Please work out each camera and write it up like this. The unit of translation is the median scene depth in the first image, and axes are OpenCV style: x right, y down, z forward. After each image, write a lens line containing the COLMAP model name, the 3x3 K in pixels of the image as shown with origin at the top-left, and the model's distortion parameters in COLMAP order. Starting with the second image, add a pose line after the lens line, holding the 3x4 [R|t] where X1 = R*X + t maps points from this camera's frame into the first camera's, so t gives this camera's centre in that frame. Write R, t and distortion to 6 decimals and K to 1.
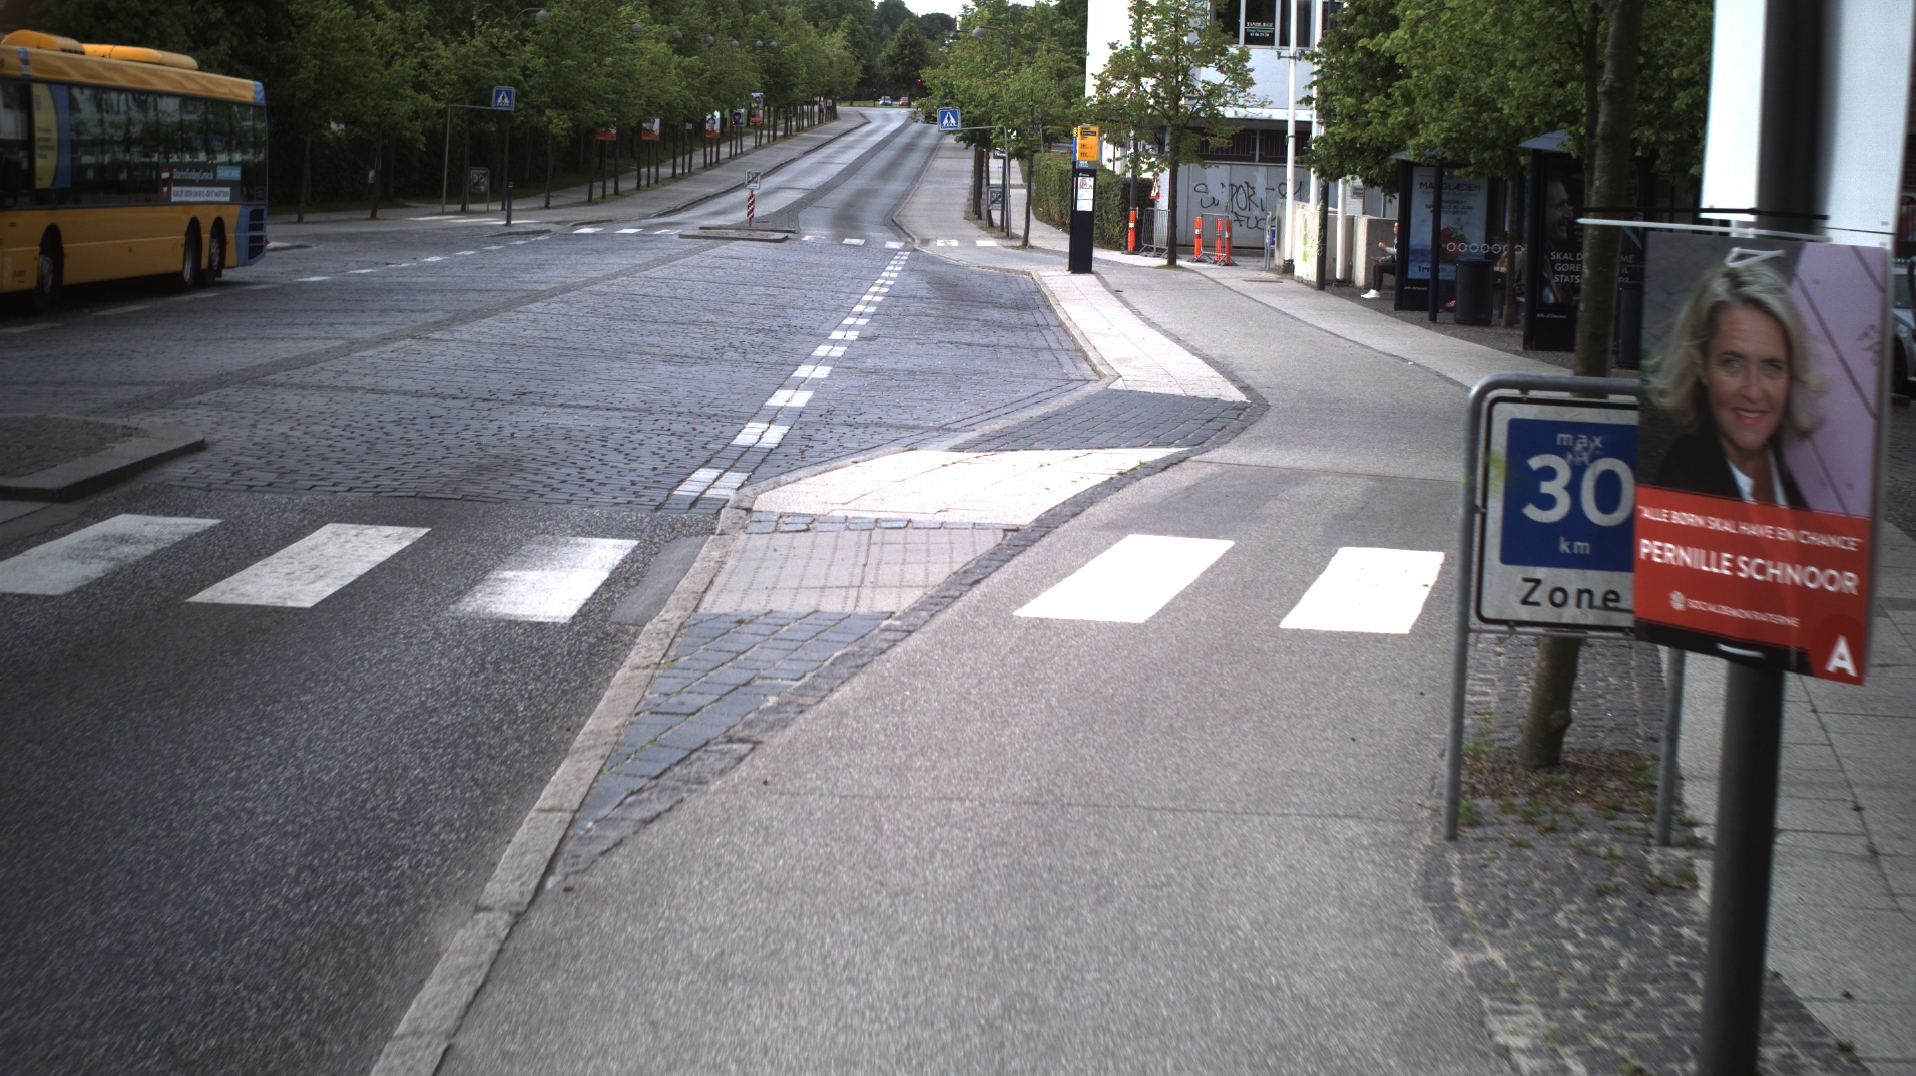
lens RADIAL K [[3387.4, 0, 958.0], [0, 3387.4, 538.0], [0, 0, 1]] dist [-0.303364, 0.394425]
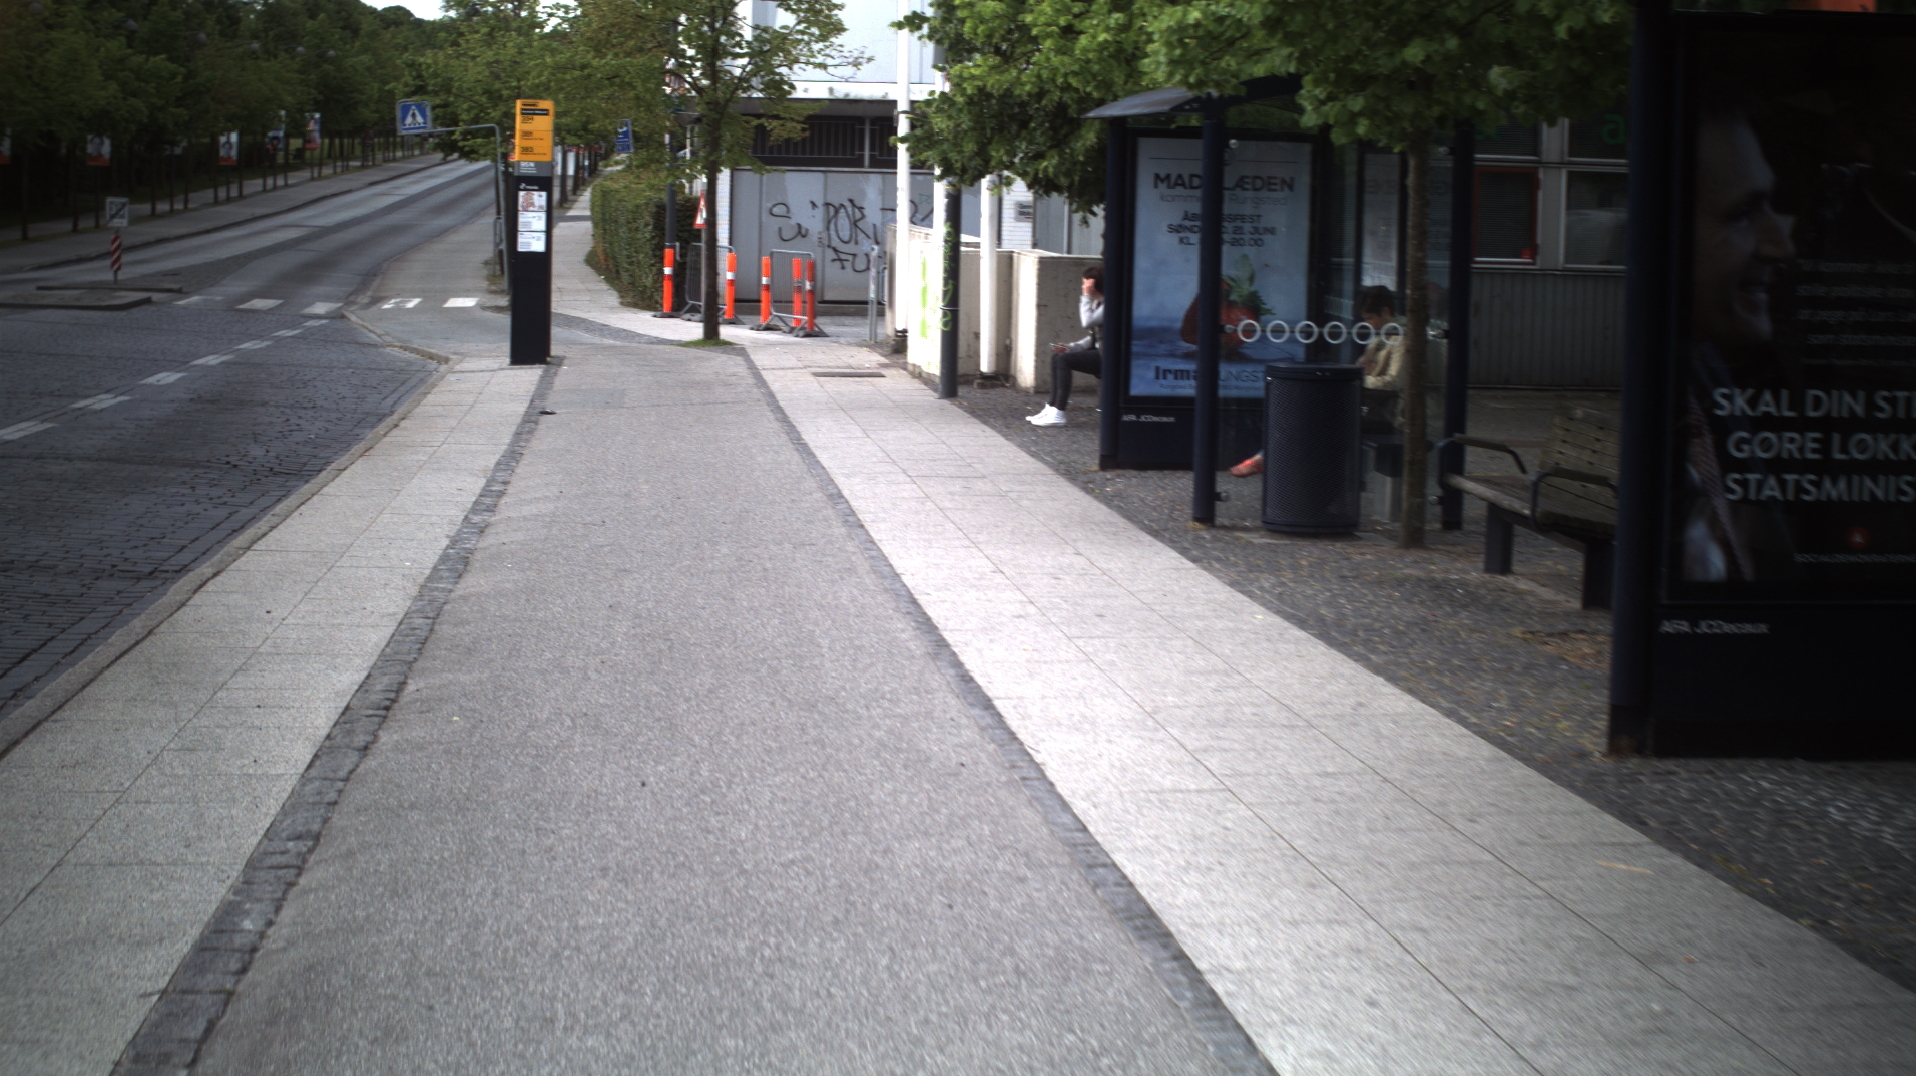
lens RADIAL K [[3387.4, 0, 958.0], [0, 3387.4, 538.0], [0, 0, 1]] dist [-0.303364, 0.394425]
pose [[0.995480, -0.022262, 0.092326, 0.054698], [0.023177, 0.999692, -0.008856, -0.042811], [-0.092101, 0.010956, 0.995689, 0.437759]]
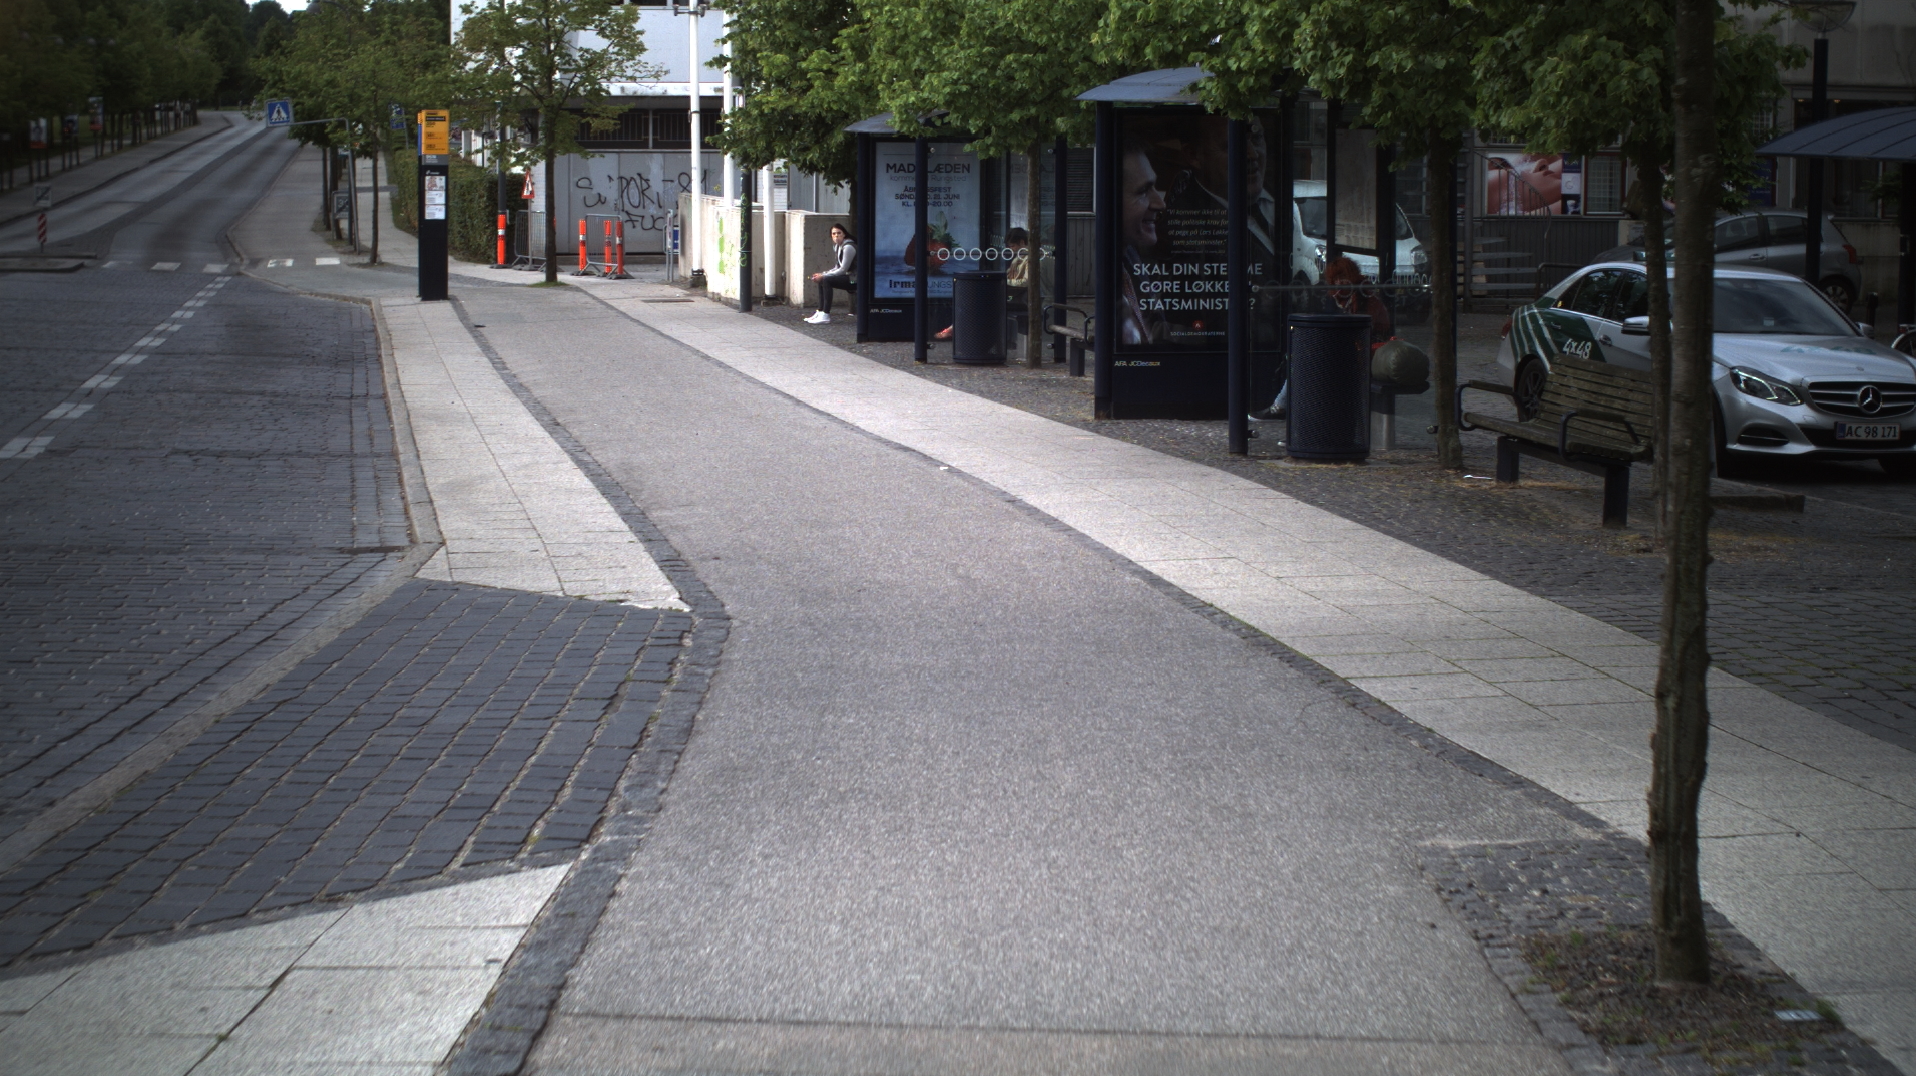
lens RADIAL K [[3387.4, 0, 958.0], [0, 3387.4, 538.0], [0, 0, 1]] dist [-0.303364, 0.394425]
pose [[0.983246, -0.049887, 0.175327, 0.016723], [0.049392, 0.998754, 0.007188, -0.023221], [-0.175467, 0.001592, 0.984484, 0.218546]]
